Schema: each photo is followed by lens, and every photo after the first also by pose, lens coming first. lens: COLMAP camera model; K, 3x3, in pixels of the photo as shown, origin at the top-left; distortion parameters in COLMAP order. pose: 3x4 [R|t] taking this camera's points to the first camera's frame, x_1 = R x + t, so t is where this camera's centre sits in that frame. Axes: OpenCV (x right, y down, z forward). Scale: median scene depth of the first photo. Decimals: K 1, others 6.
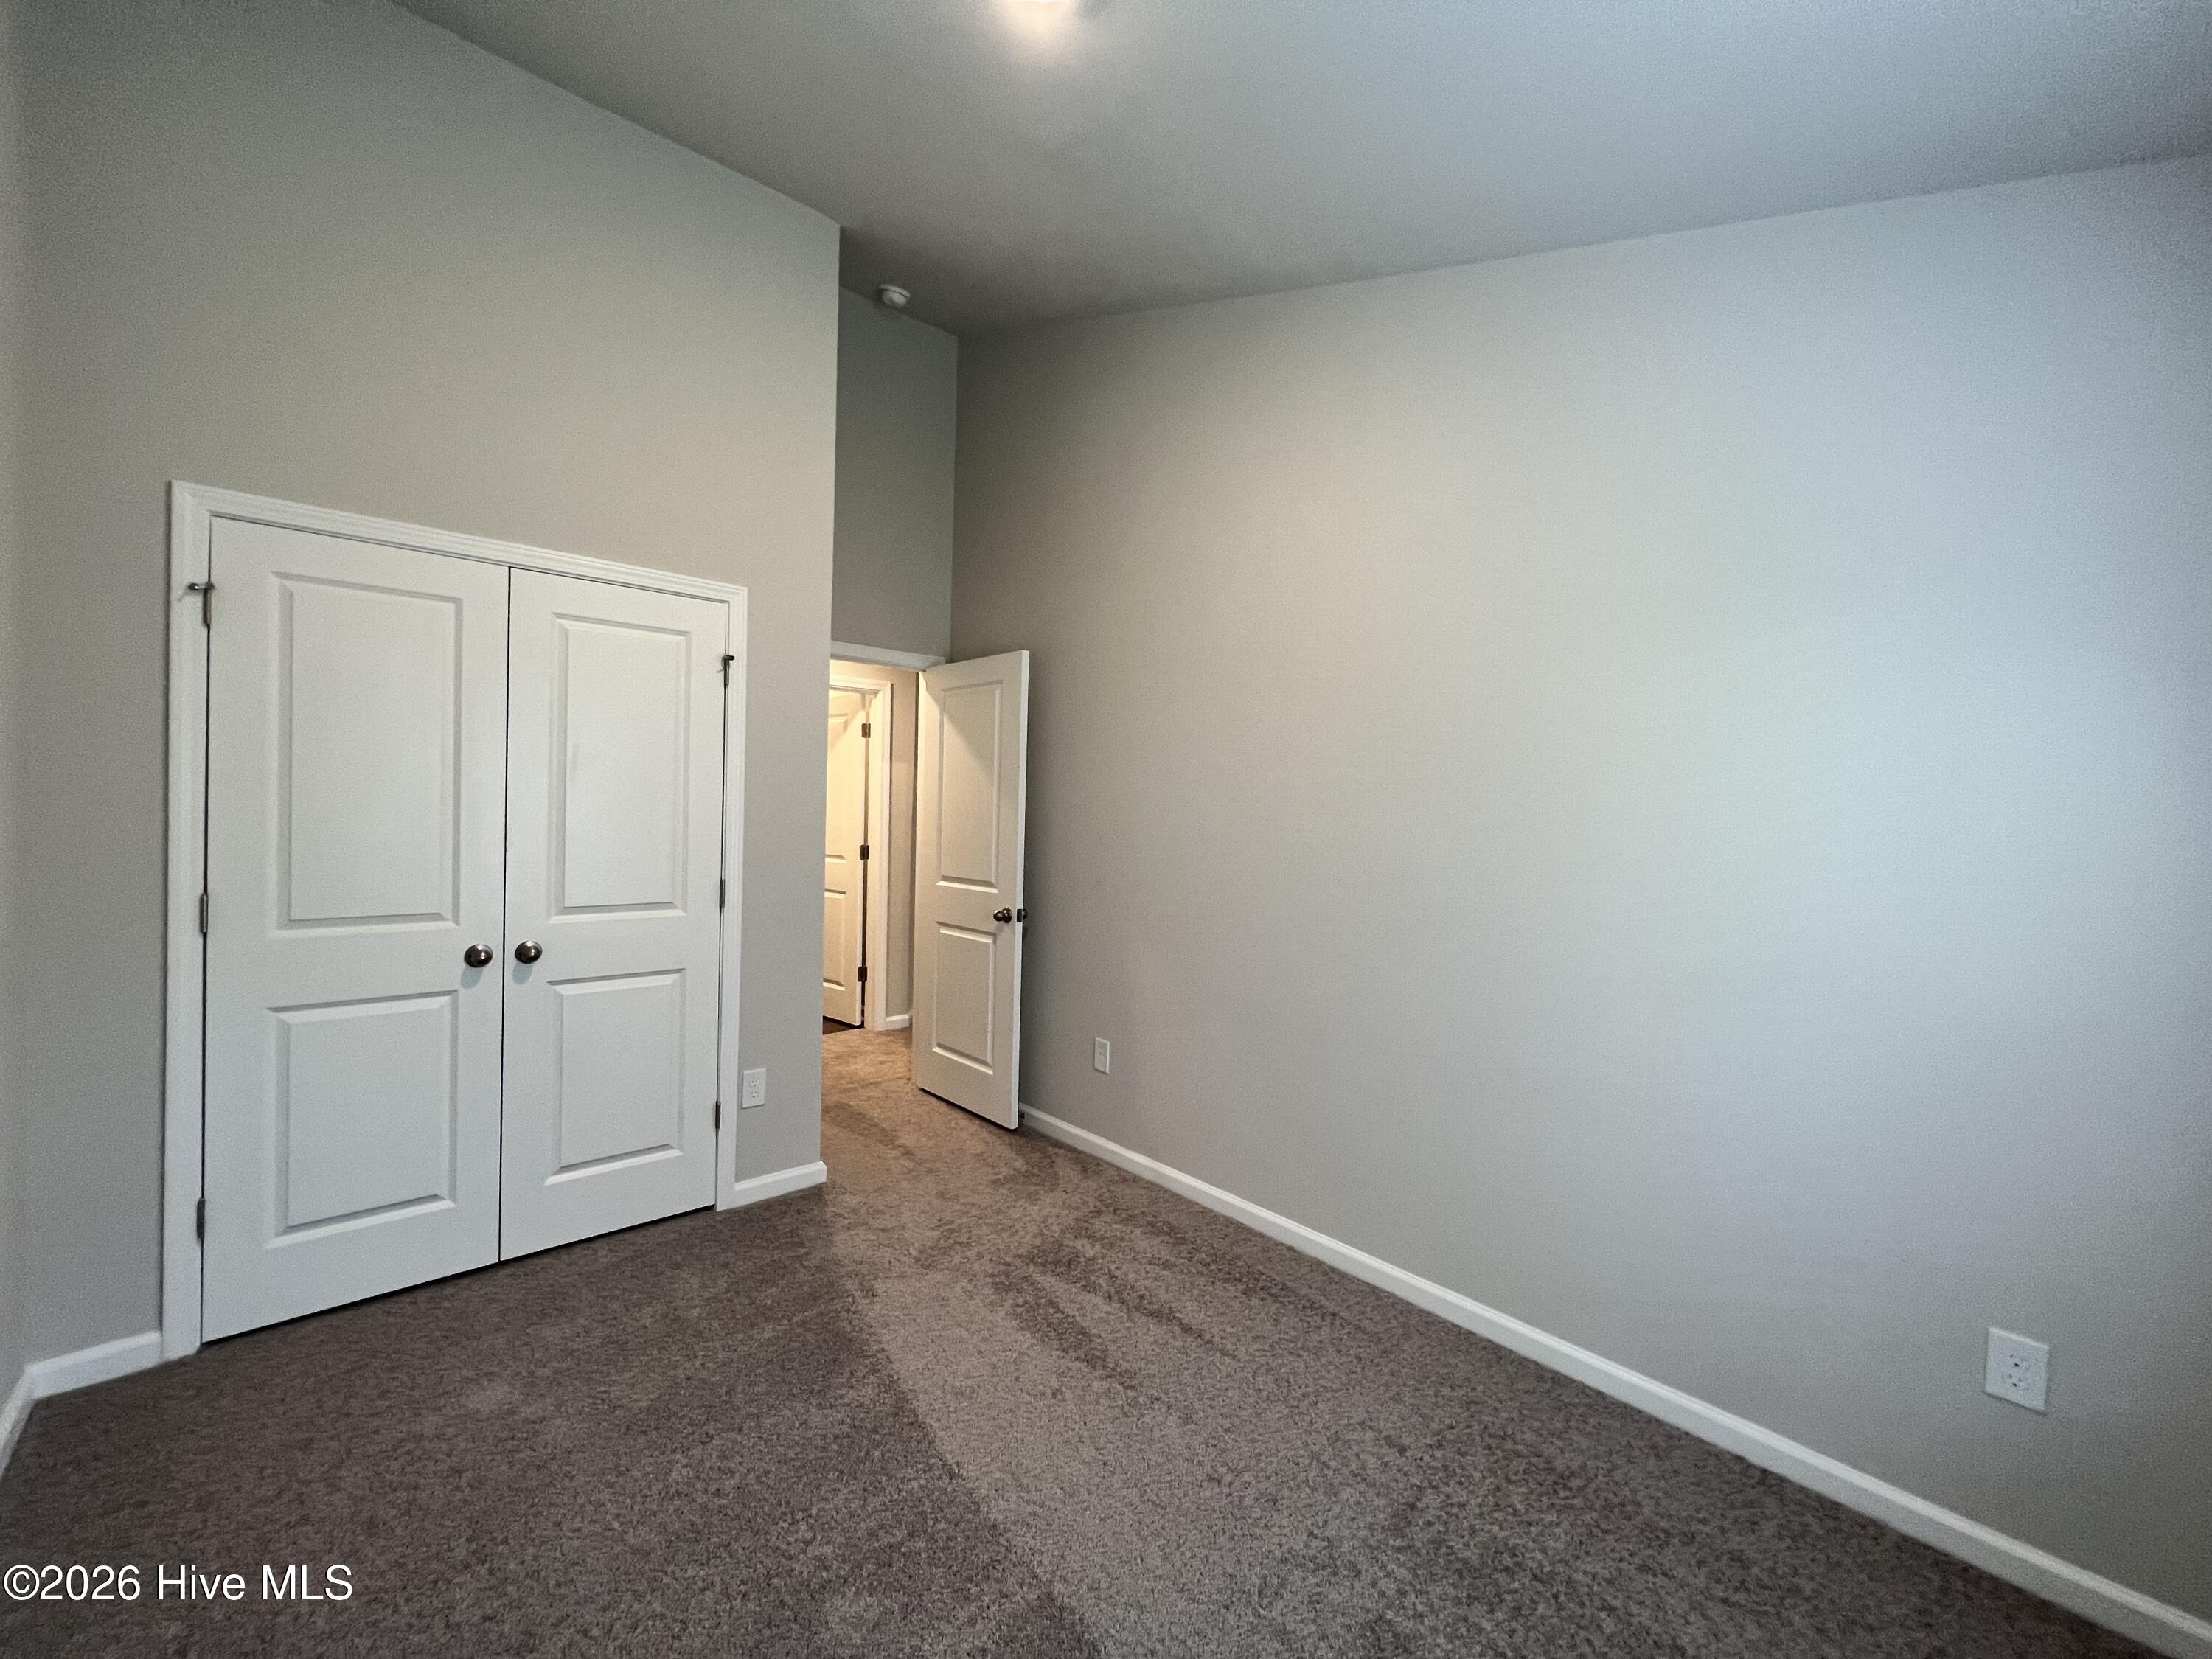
lens RADIAL K [[891.8, 0, 1110.4], [0, 891.8, 823.2], [0, 0, 1]] dist [-0.002116, 0.000141]
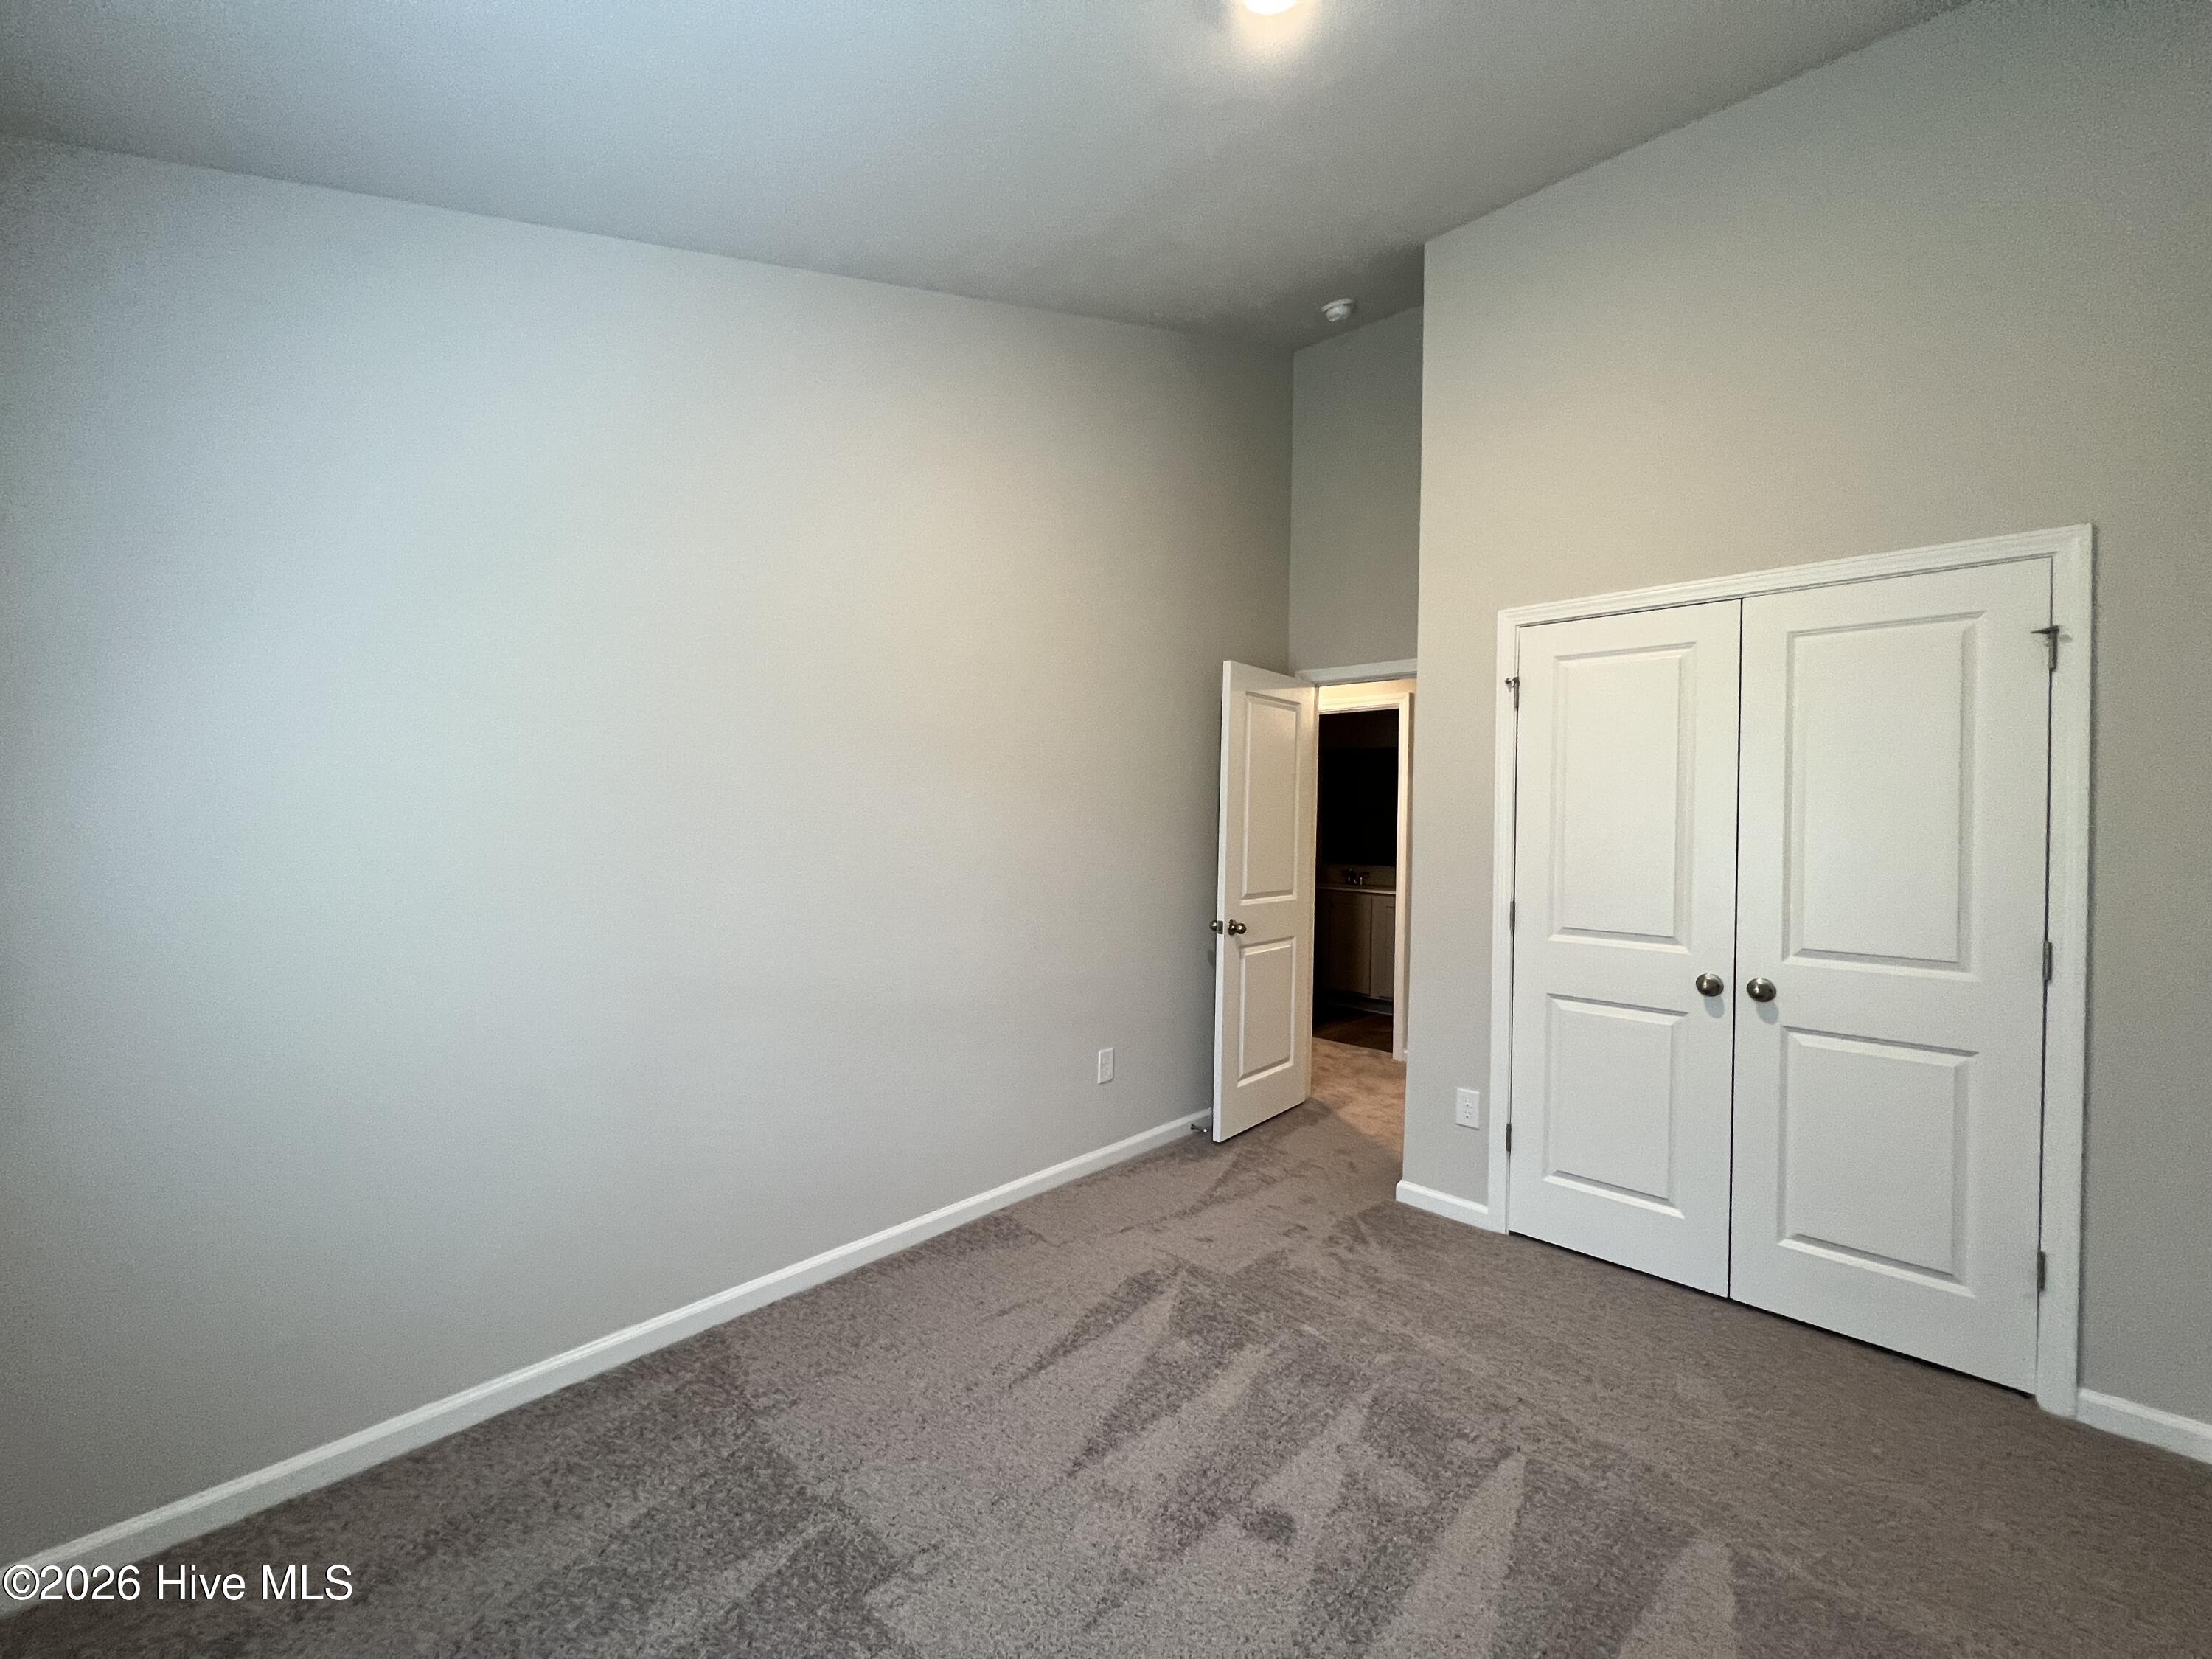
lens RADIAL K [[891.8, 0, 1123.4], [0, 891.8, 828.7], [0, 0, 1]] dist [-0.002116, 0.000141]
pose [[0.072355, -0.015805, -0.997254, 0.265551], [-0.025500, 0.999518, -0.017691, 0.004368], [0.997053, 0.026710, 0.071917, 0.245617]]
